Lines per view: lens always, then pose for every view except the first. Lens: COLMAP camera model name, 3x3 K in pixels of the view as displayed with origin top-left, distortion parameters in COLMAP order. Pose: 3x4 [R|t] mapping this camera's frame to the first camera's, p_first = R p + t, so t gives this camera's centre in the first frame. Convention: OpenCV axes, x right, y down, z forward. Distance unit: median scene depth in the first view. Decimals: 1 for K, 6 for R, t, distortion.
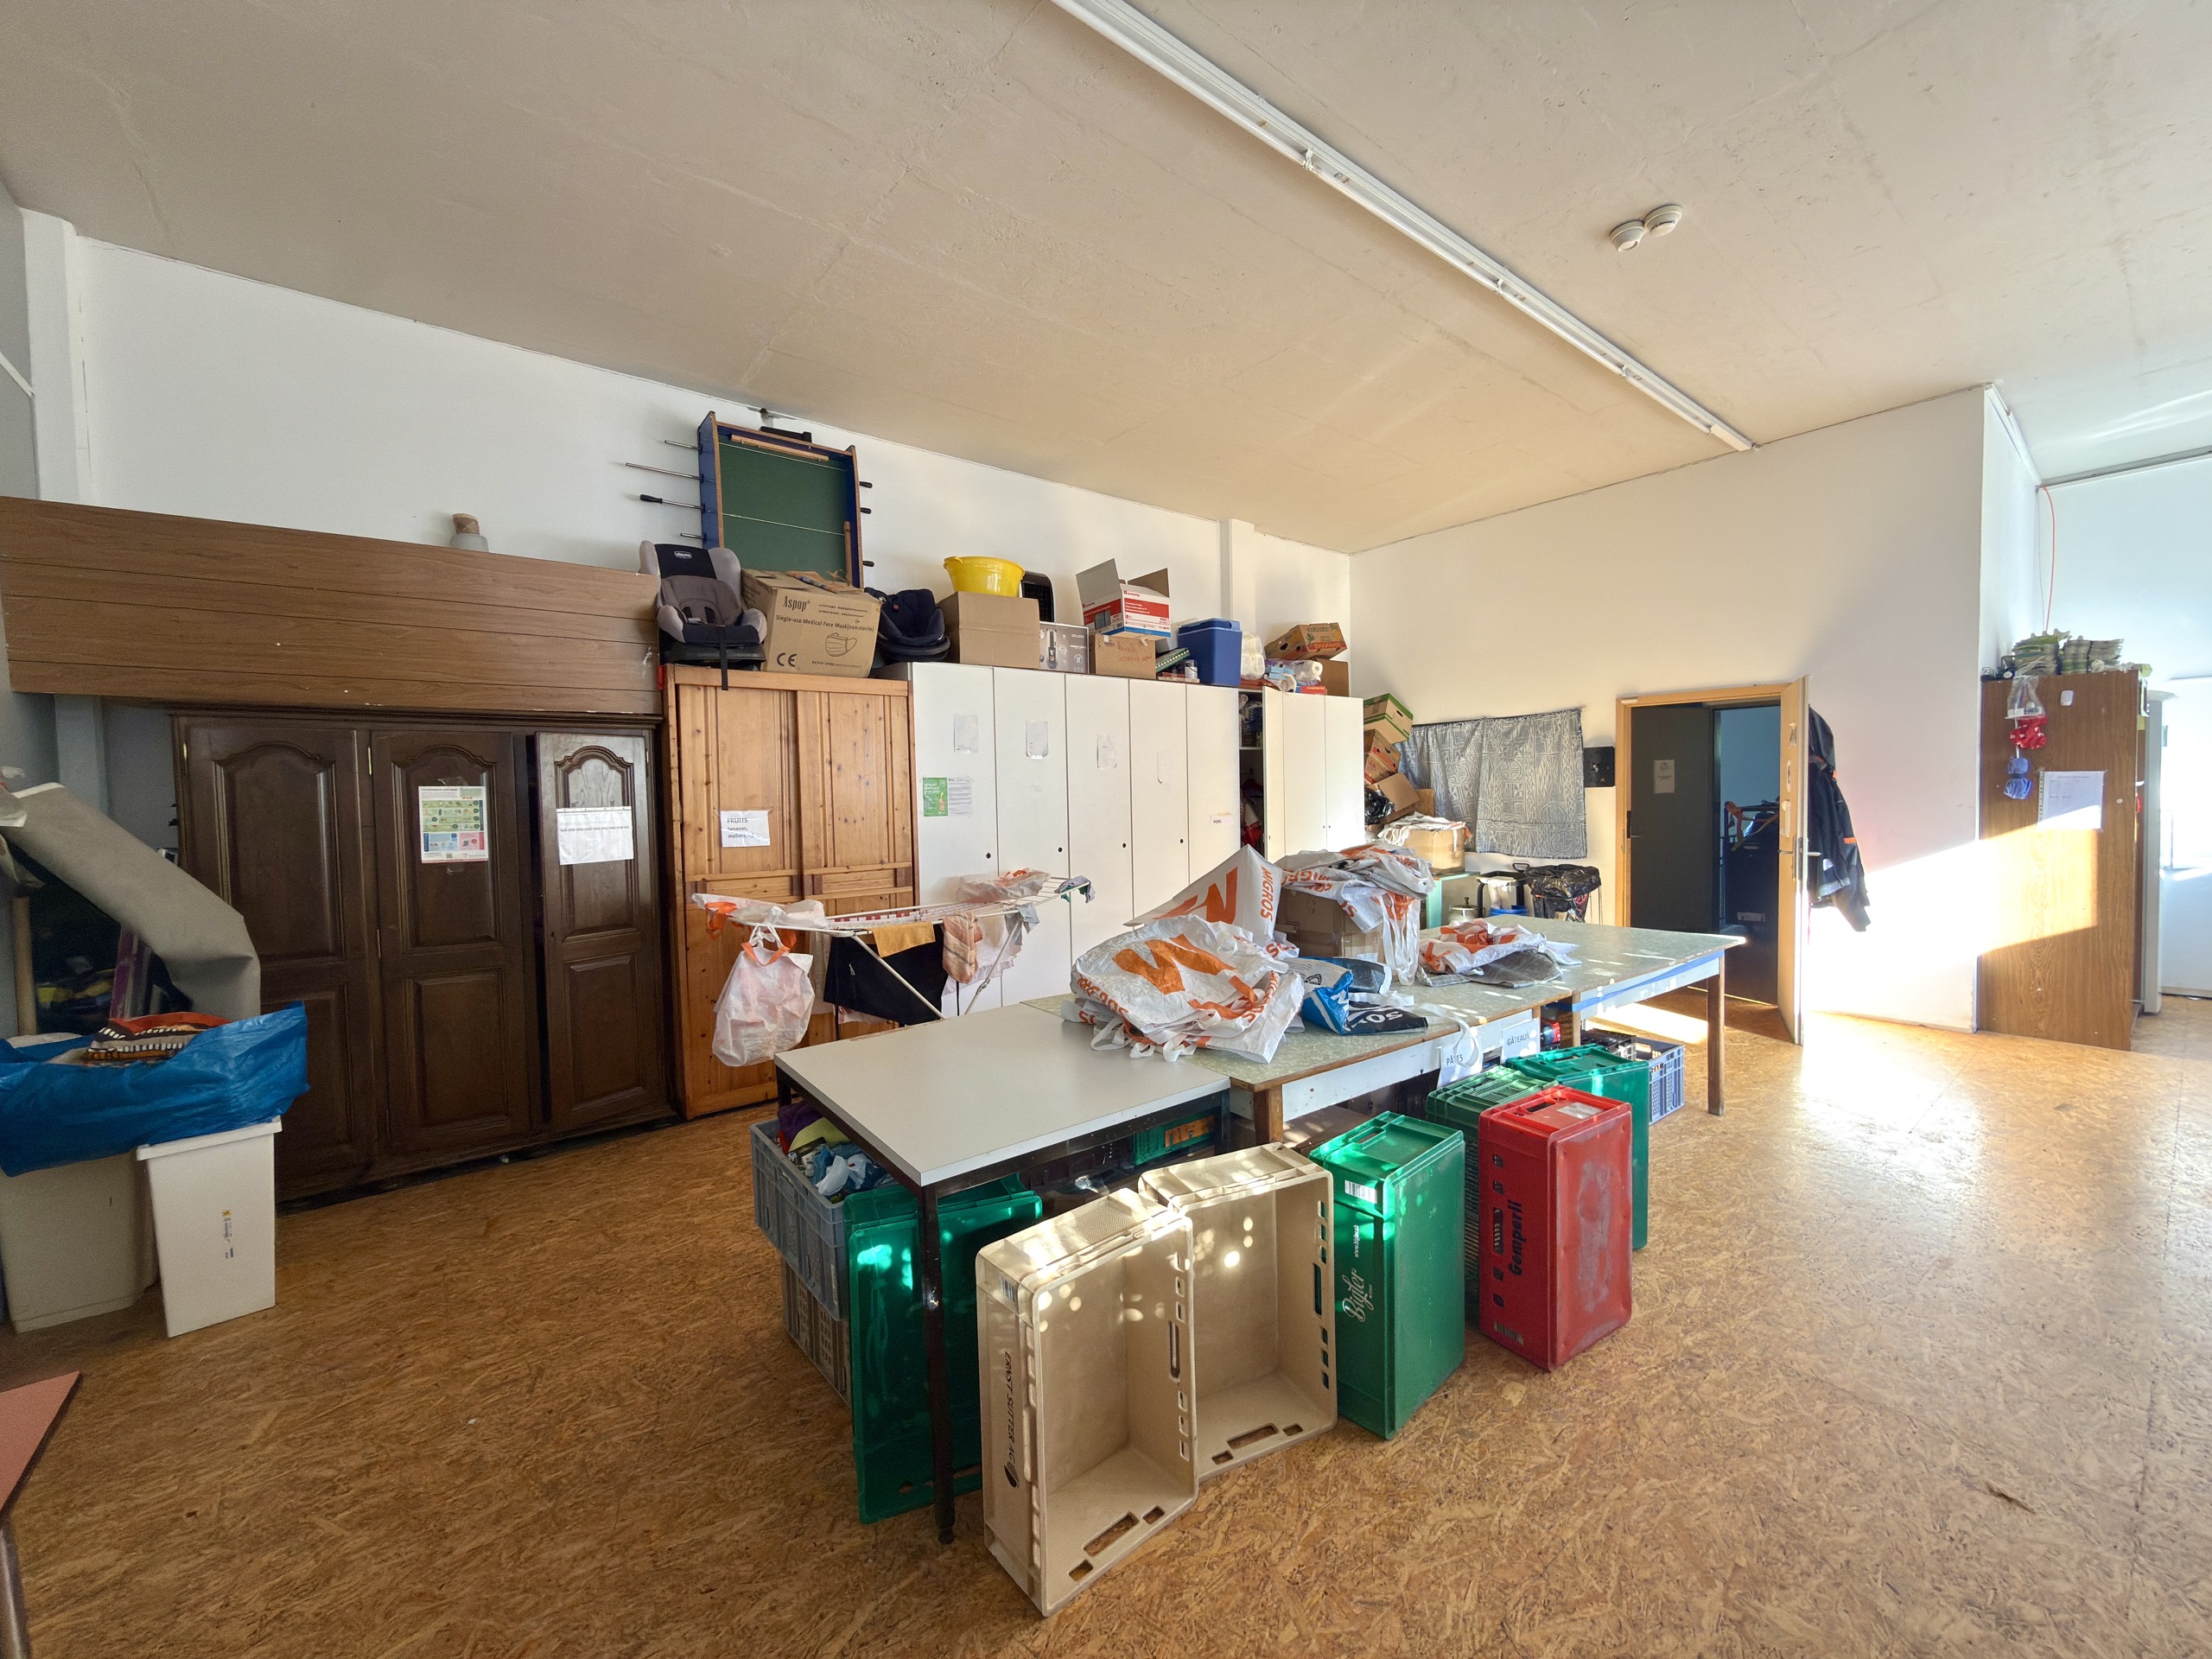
lens RADIAL K [[886.6, 0, 1100.8], [0, 886.6, 831.9], [0, 0, 1]] dist [0.003055, 0.000495]
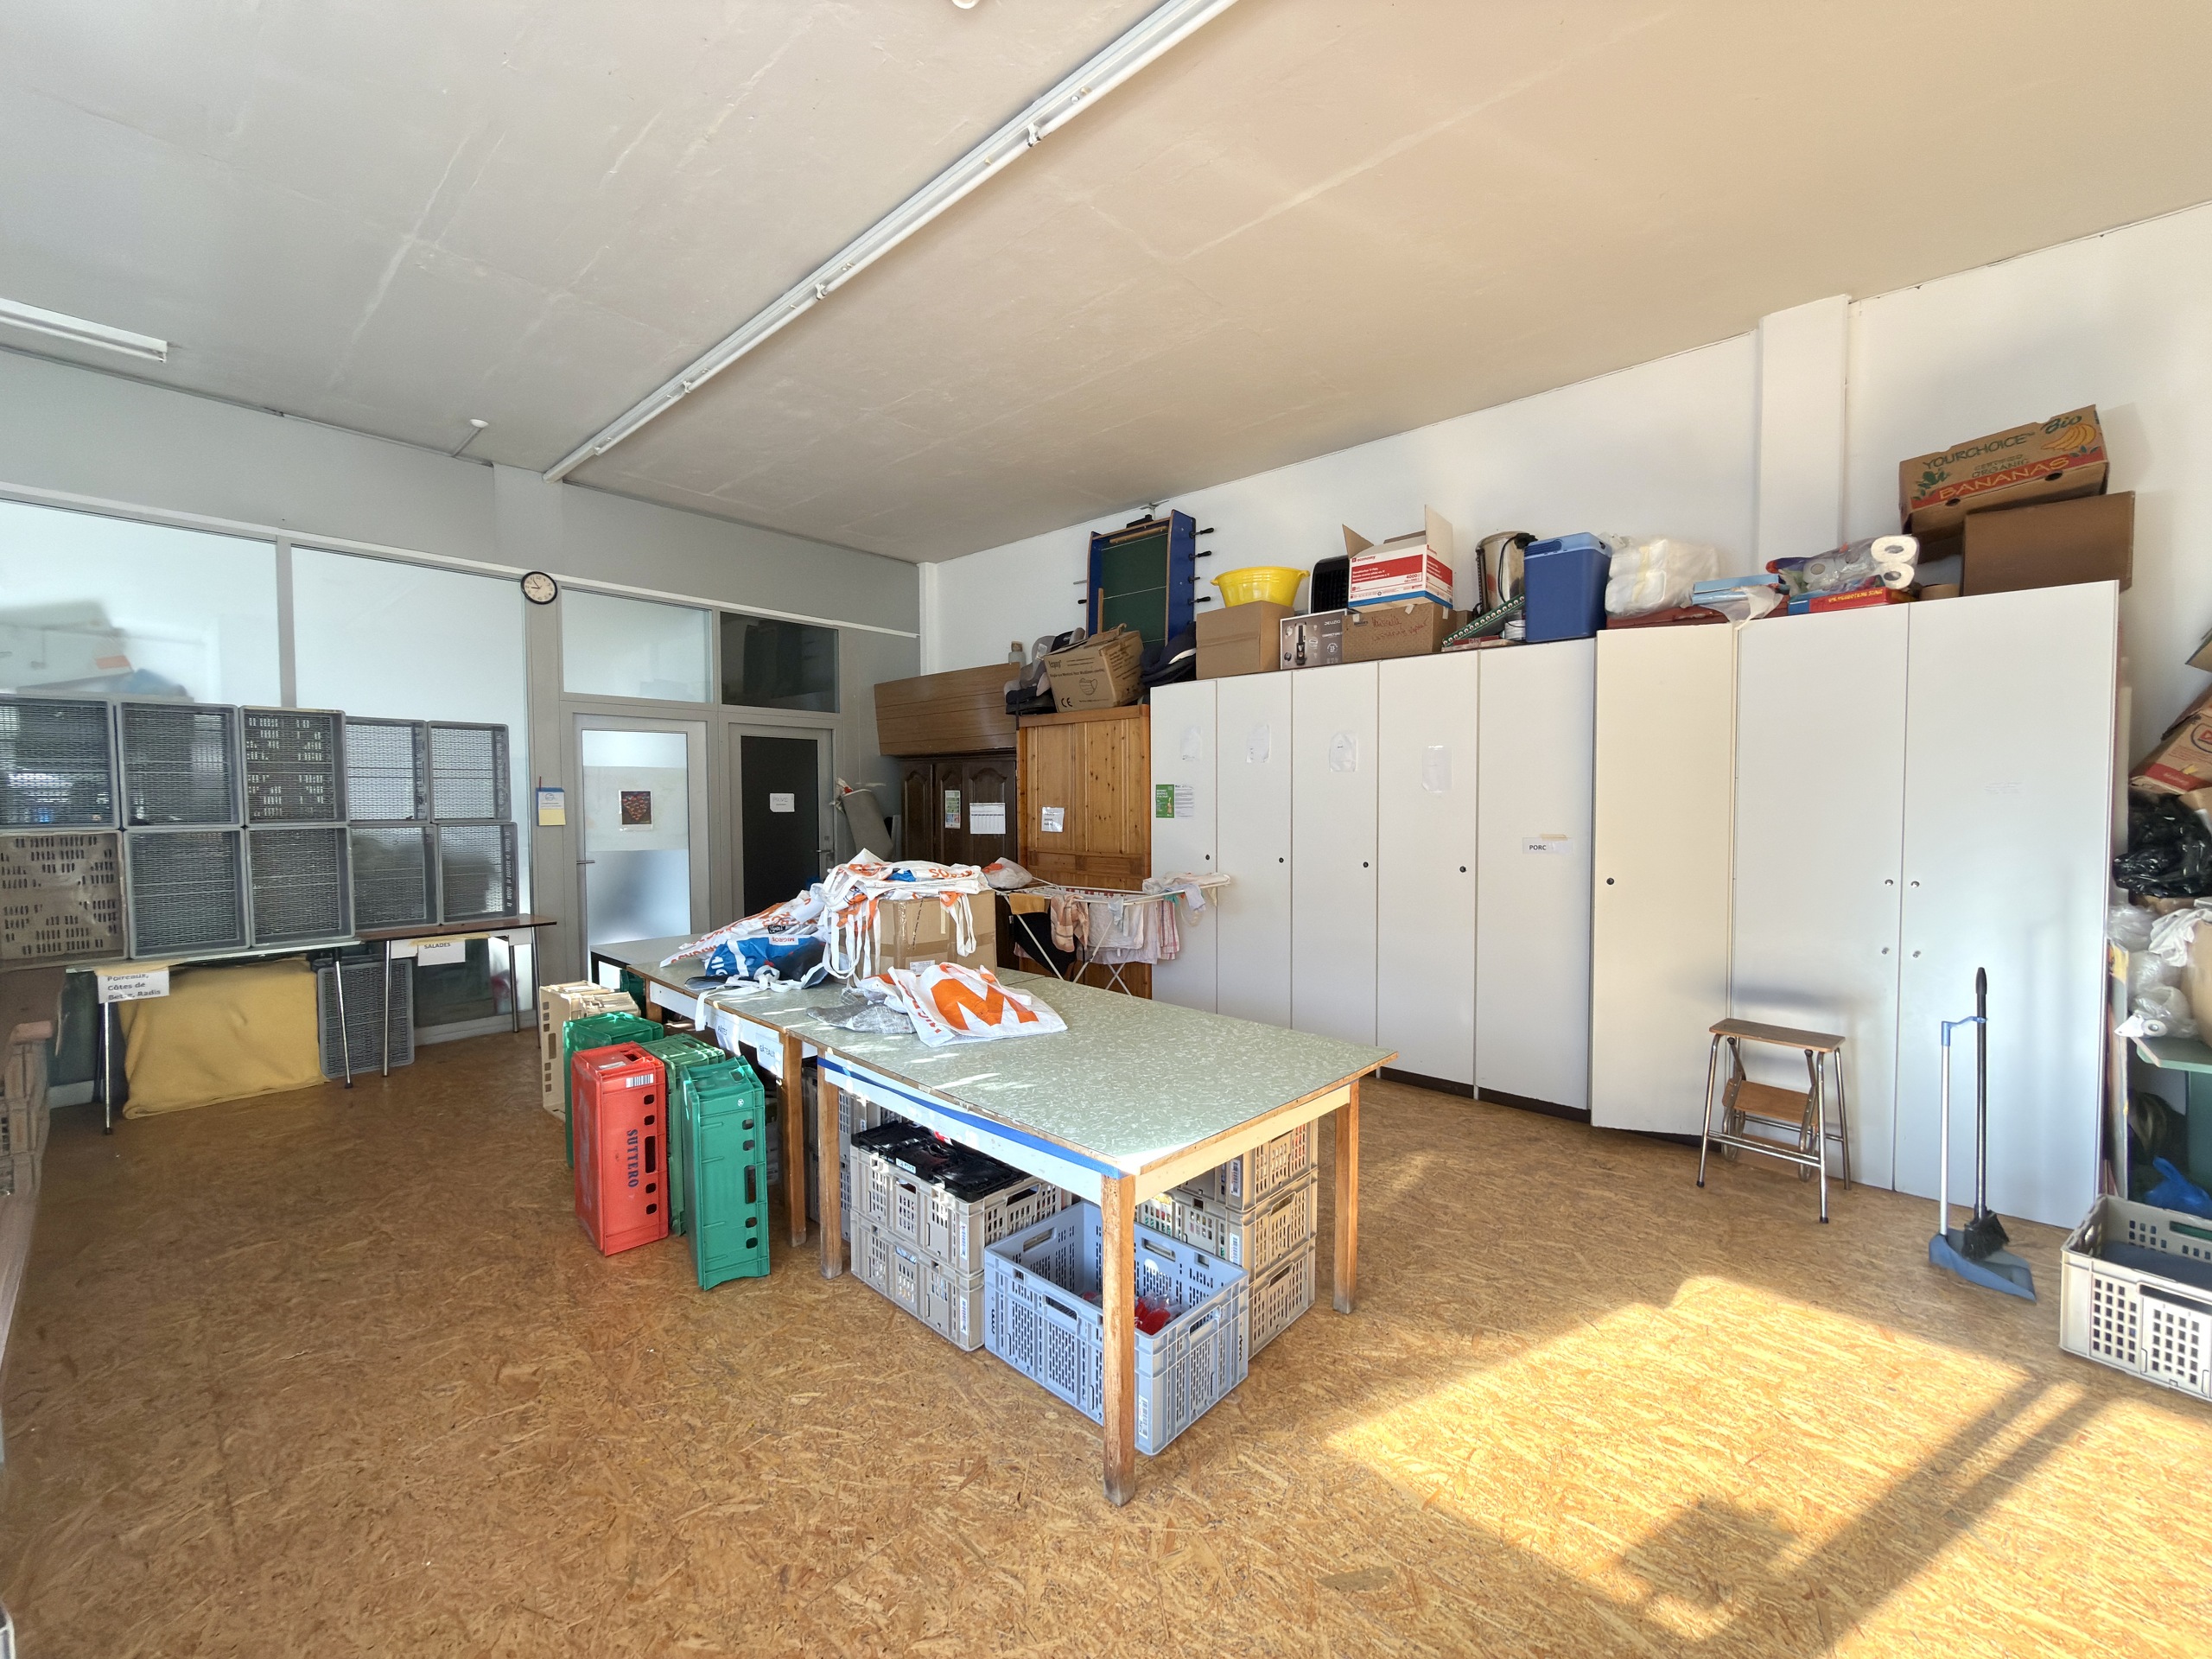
lens RADIAL K [[886.6, 0, 1102.4], [0, 886.6, 823.0], [0, 0, 1]] dist [0.003055, 0.000495]
pose [[0.161584, 0.045375, -0.985815, 0.953578], [-0.047560, 0.998140, 0.038147, -0.051991], [0.985712, 0.040721, 0.163441, 0.749274]]
